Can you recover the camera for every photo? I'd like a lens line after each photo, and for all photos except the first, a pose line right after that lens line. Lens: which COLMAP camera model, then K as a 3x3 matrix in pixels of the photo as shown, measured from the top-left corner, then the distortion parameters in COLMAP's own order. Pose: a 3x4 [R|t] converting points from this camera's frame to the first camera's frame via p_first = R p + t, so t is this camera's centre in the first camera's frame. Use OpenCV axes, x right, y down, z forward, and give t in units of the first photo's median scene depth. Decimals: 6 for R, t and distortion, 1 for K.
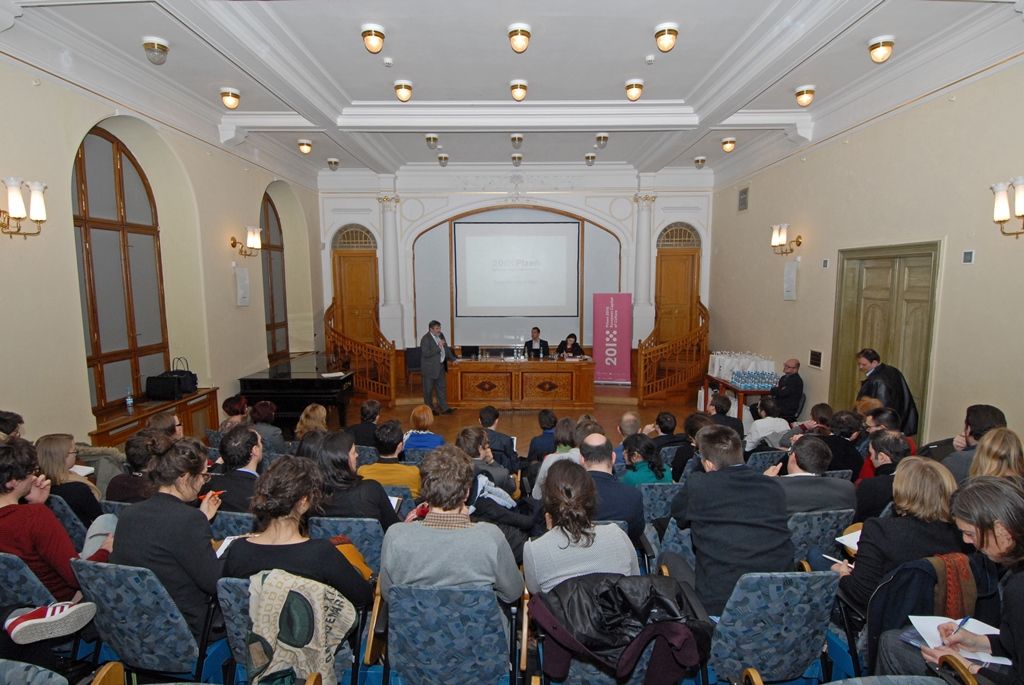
lens RADIAL K [[527.6, 0, 515.5], [0, 527.6, 348.6], [0, 0, 1]] dist [0.000841, -0.000415]
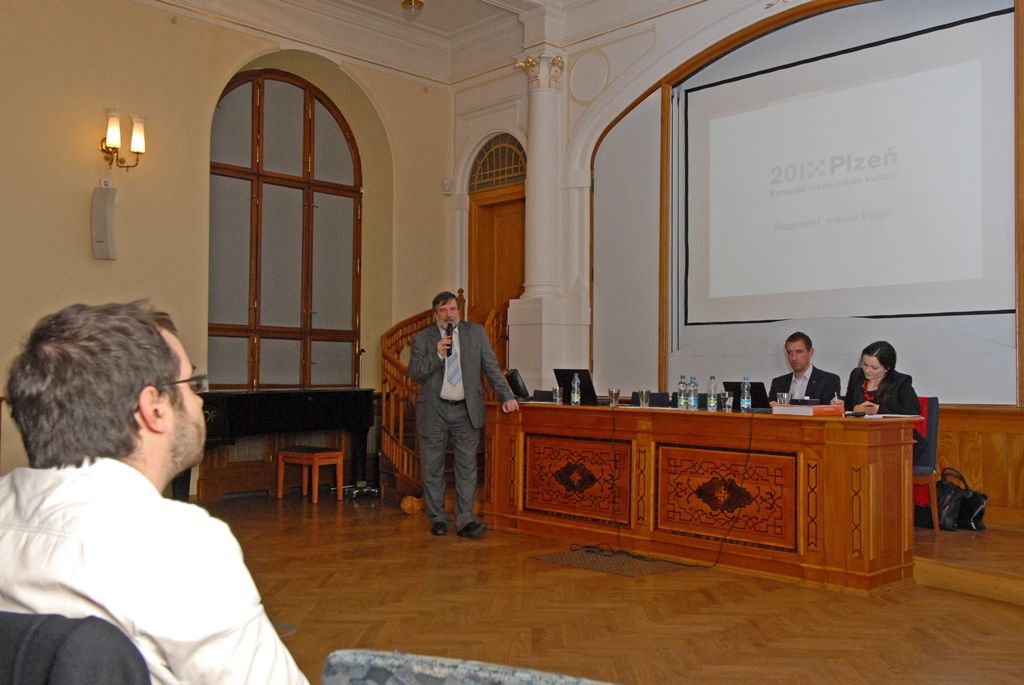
lens RADIAL K [[971.2, 0, 512.0], [0, 971.2, 342.5], [0, 0, 1]] dist [0.086089, 0.000774]
pose [[0.706885, -0.015181, -0.707165, 0.336681], [-0.098013, 0.988022, -0.119185, 0.056385], [0.700505, 0.153562, 0.696930, 0.442054]]
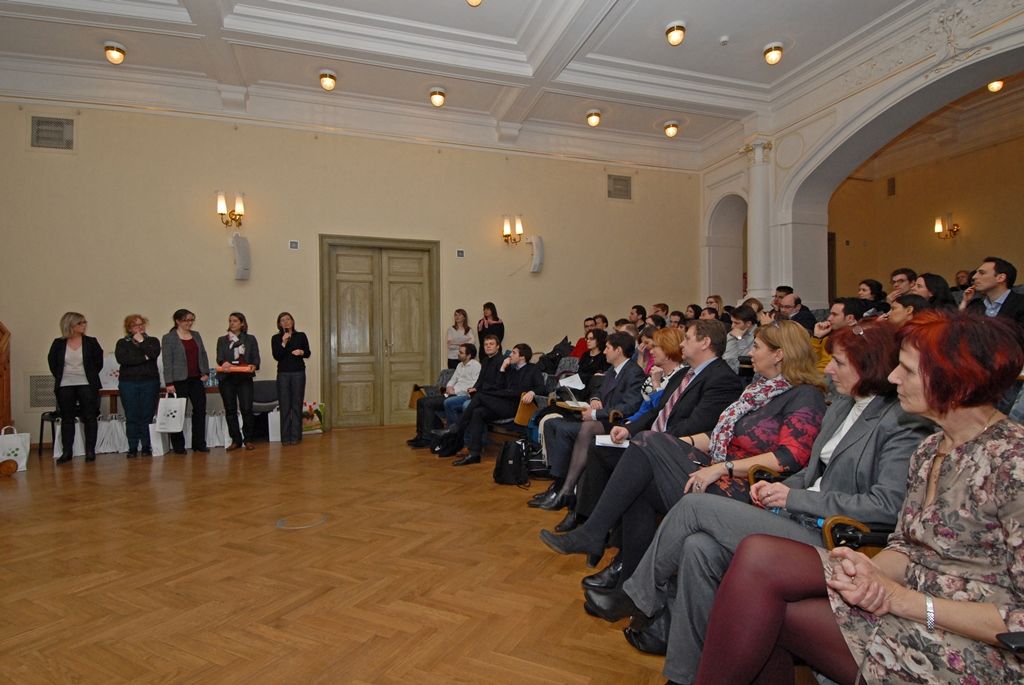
lens RADIAL K [[527.6, 0, 515.5], [0, 527.6, 348.6], [0, 0, 1]] dist [0.000841, -0.000415]
pose [[-0.317058, -0.023654, 0.948111, -0.337068], [0.119791, 0.990684, 0.064775, 0.014077], [-0.940810, 0.134112, -0.311271, 0.615700]]
